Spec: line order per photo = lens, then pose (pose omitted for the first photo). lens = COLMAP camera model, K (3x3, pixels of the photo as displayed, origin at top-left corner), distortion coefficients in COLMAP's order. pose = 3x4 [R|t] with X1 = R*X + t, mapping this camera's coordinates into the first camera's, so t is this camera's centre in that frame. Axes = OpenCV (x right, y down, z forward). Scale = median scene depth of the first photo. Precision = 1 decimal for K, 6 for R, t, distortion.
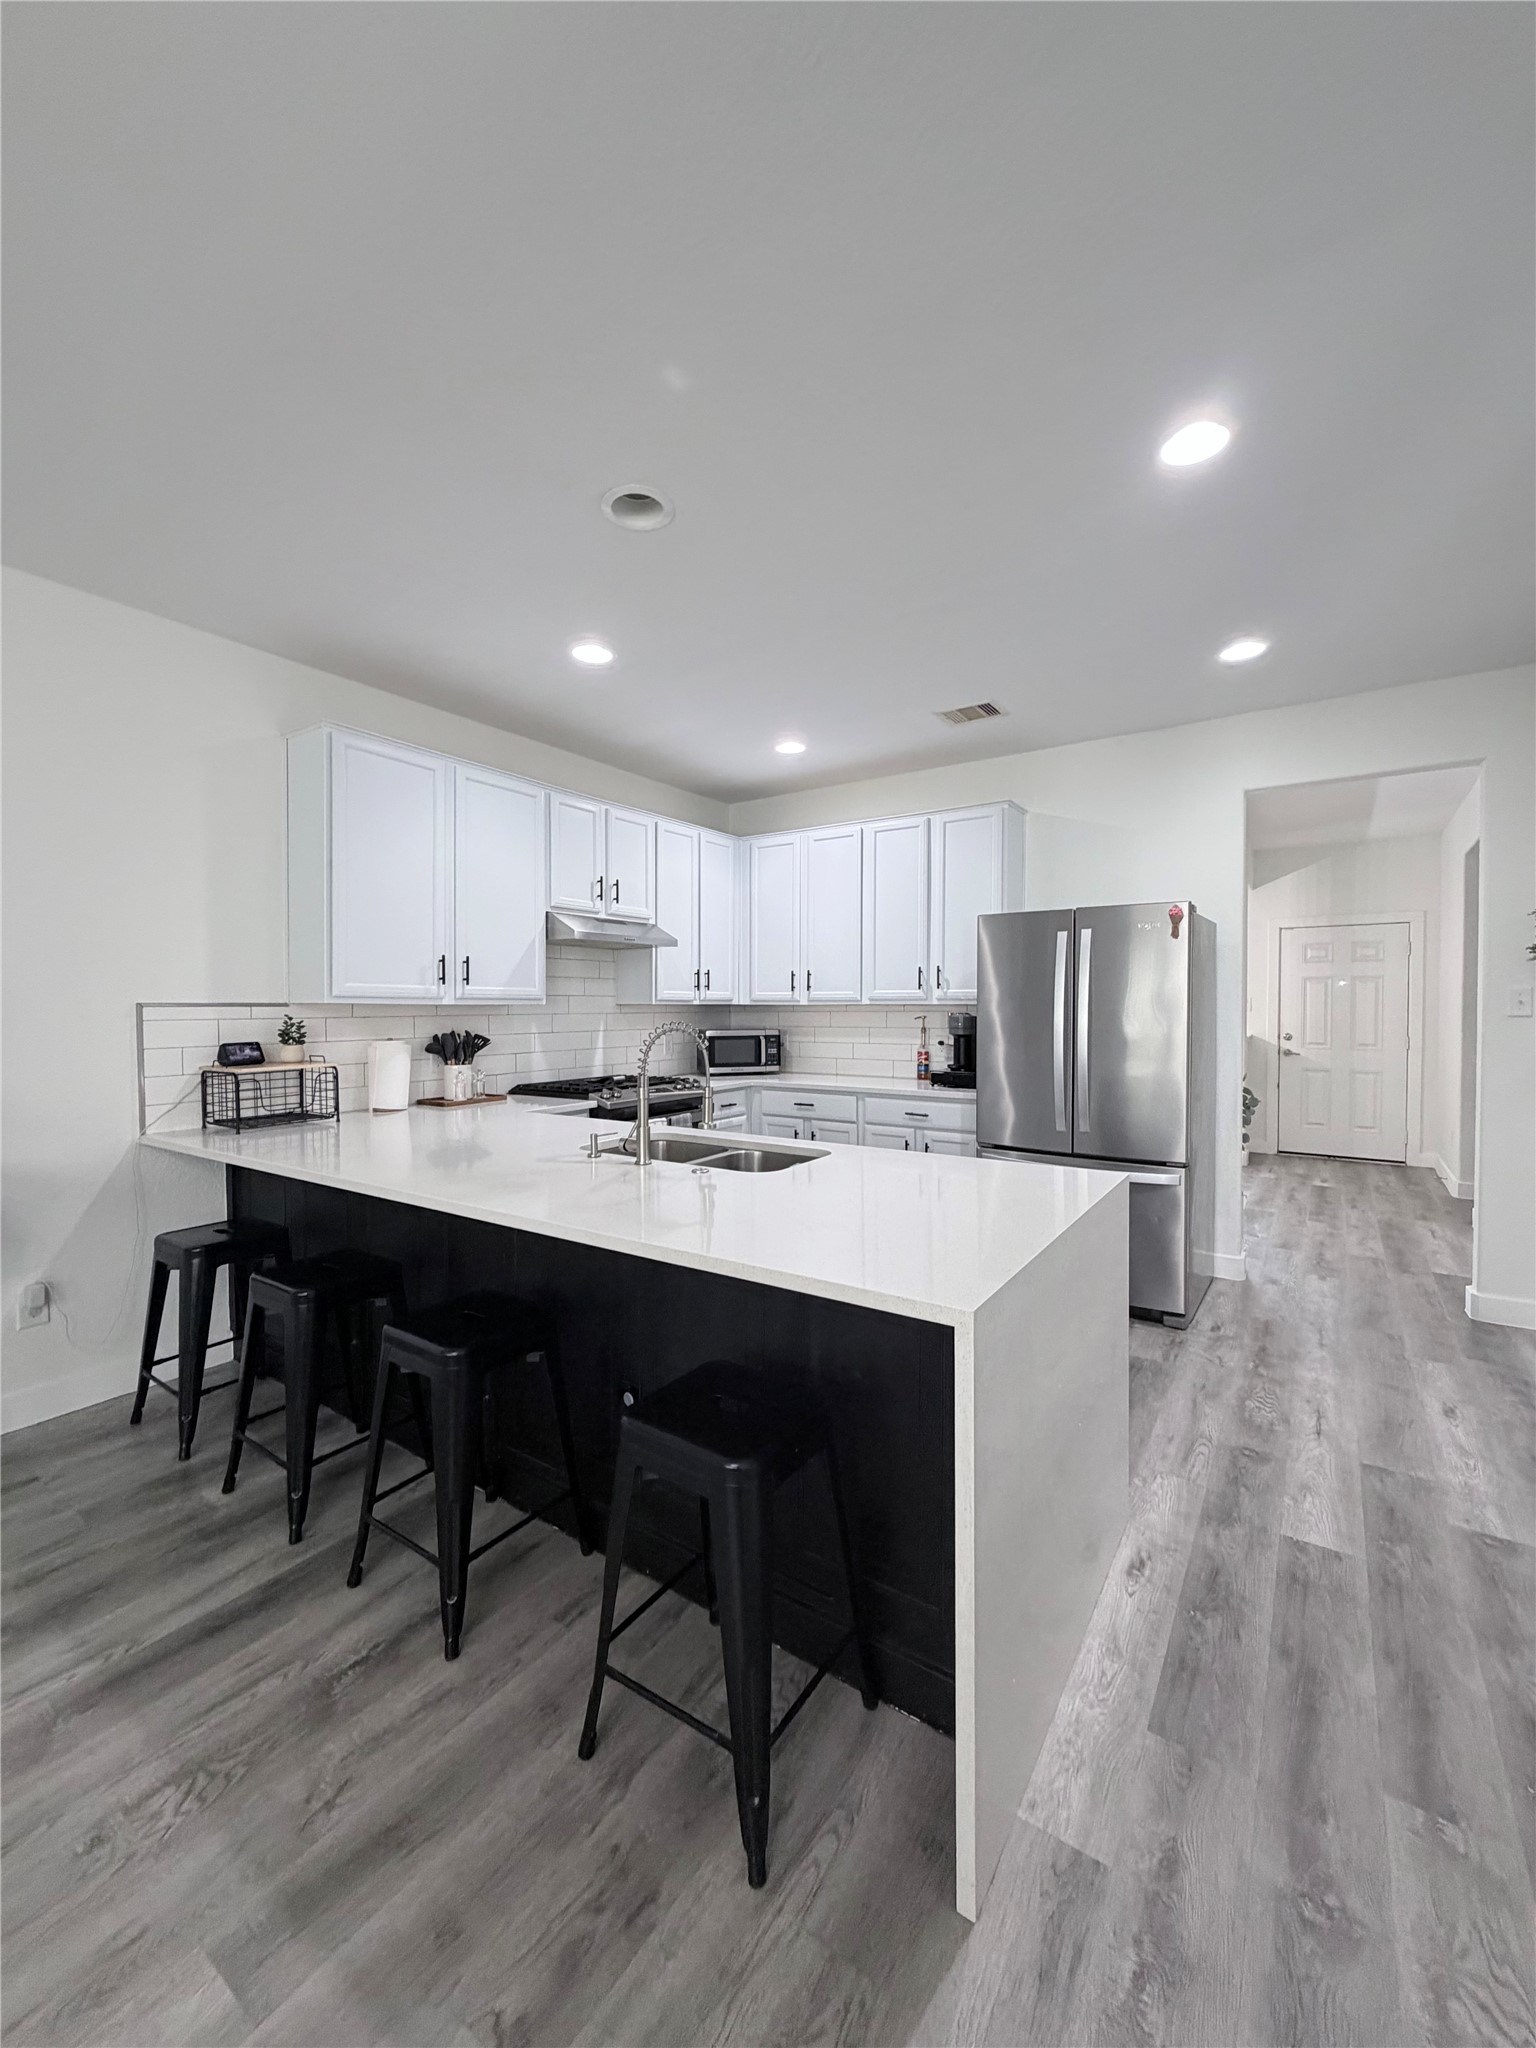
lens RADIAL K [[814.6, 0, 773.7], [0, 814.6, 1022.6], [0, 0, 1]] dist [0.000499, -0.000061]
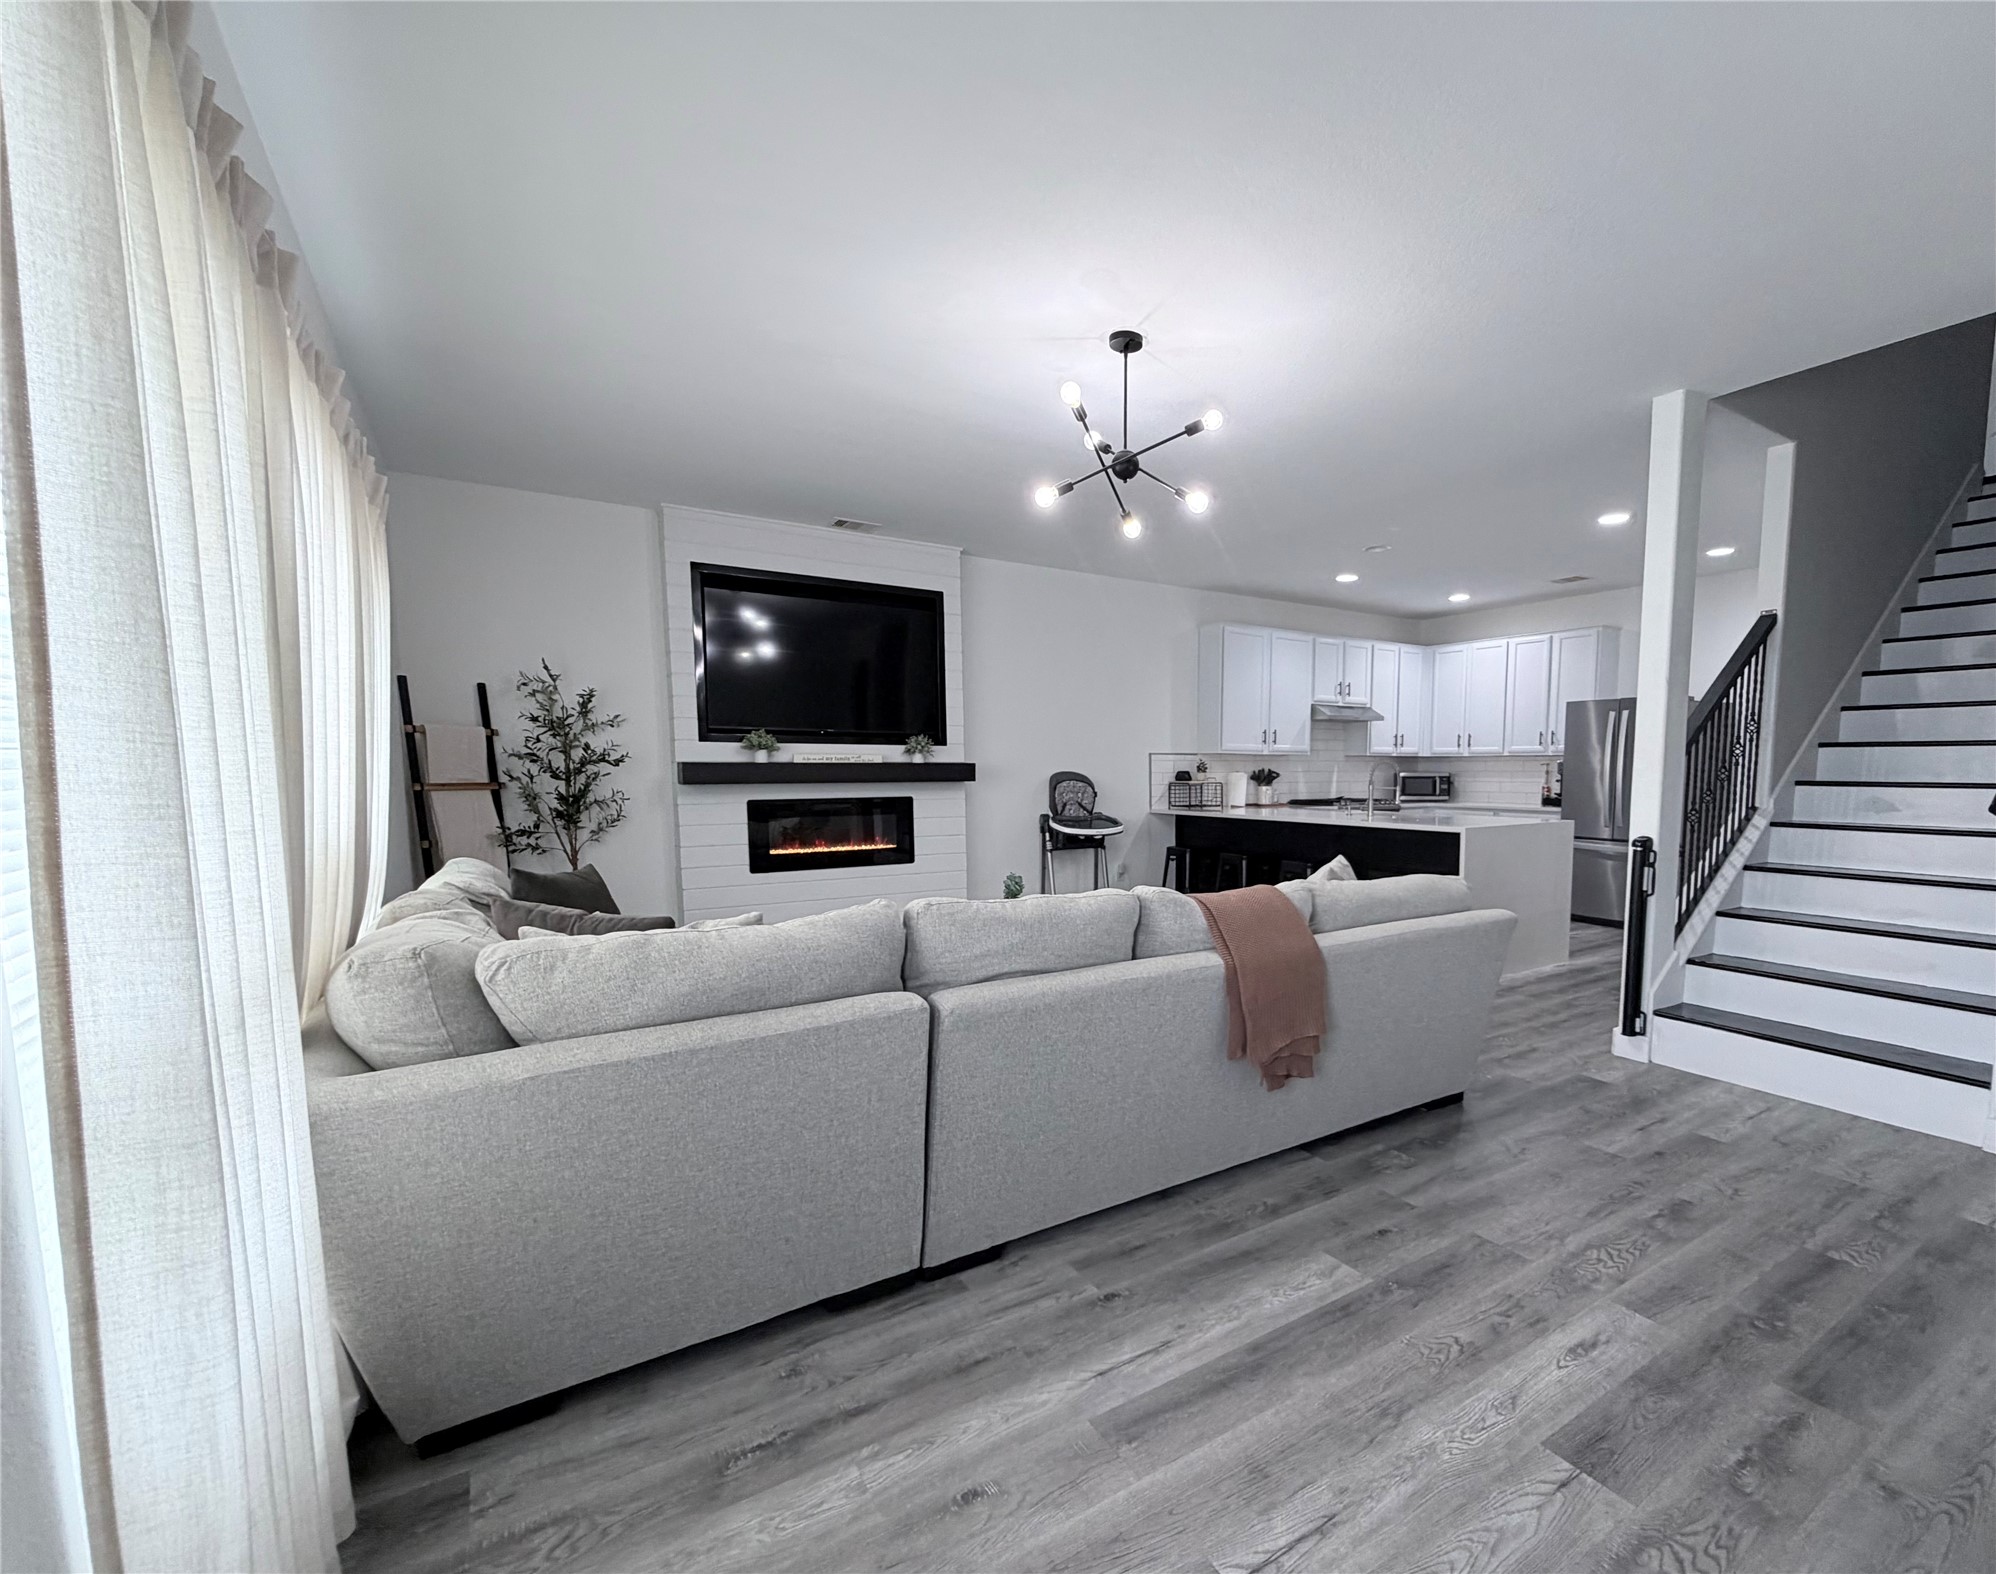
lens RADIAL K [[917.6, 0, 1139.8], [0, 917.6, 854.2], [0, 0, 1]] dist [-0.003285, 0.000242]
pose [[0.935123, 0.035518, -0.352538, 0.093303], [-0.009838, 0.997182, 0.074371, 0.048563], [0.354186, -0.066078, 0.932837, -1.029591]]
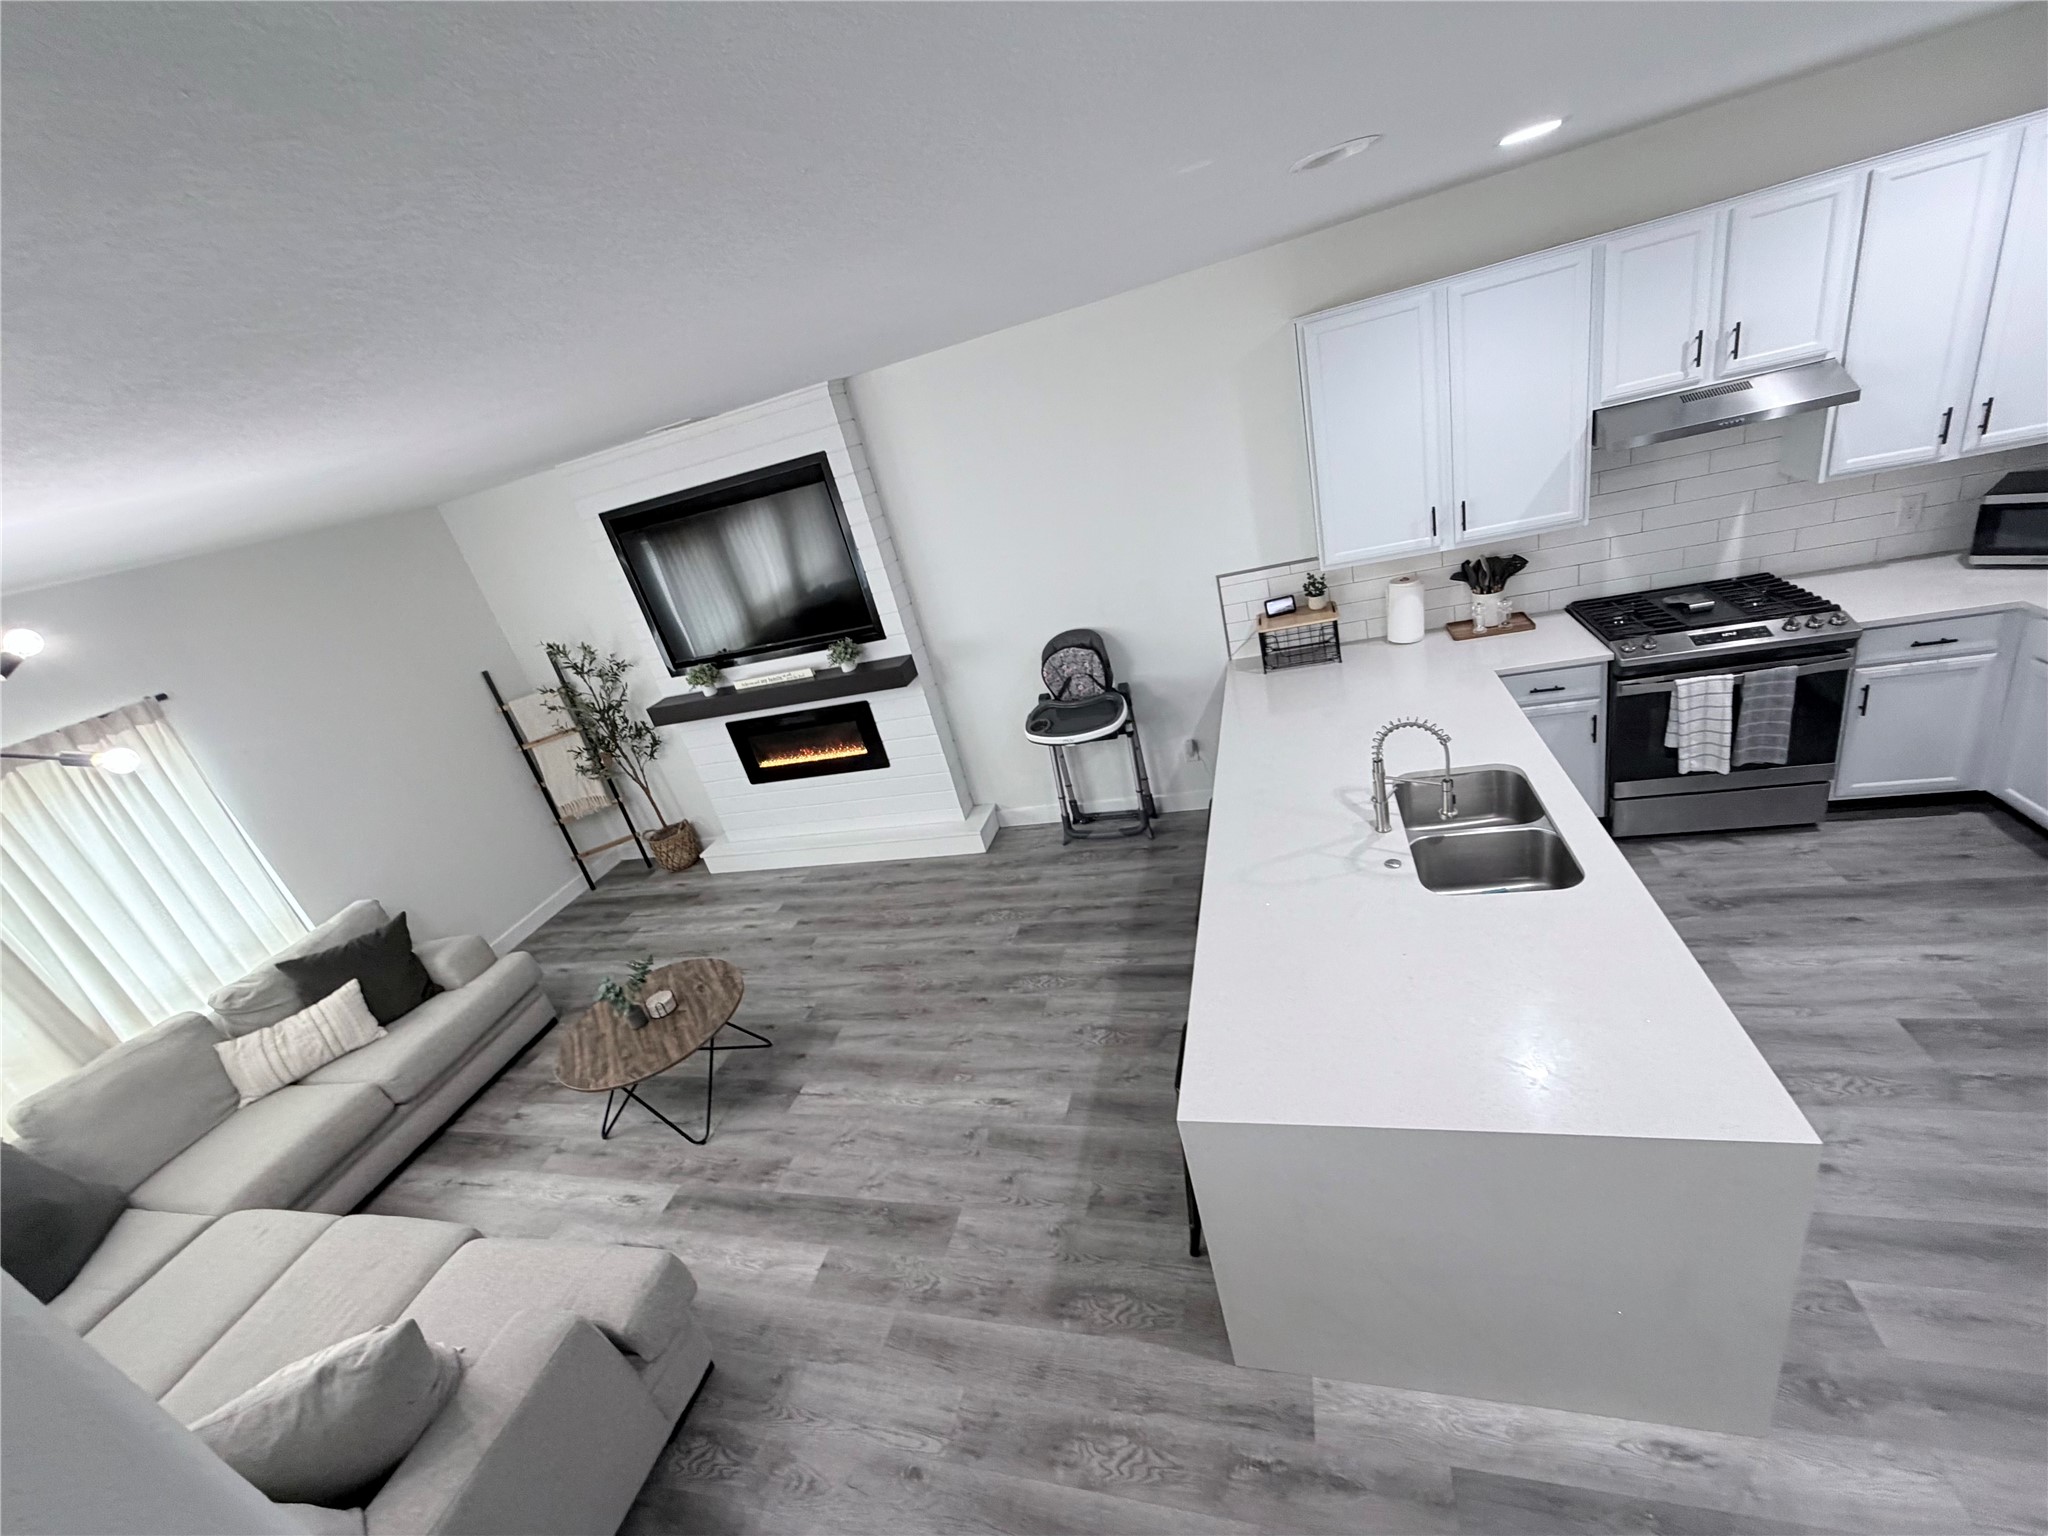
lens RADIAL K [[814.6, 0, 1015.6], [0, 814.6, 763.7], [0, 0, 1]] dist [0.000499, -0.000061]
pose [[0.308371, 0.309830, -0.899395, 0.370265], [0.226805, 0.894259, 0.385824, -0.254839], [0.923833, -0.322964, 0.205493, 0.171589]]
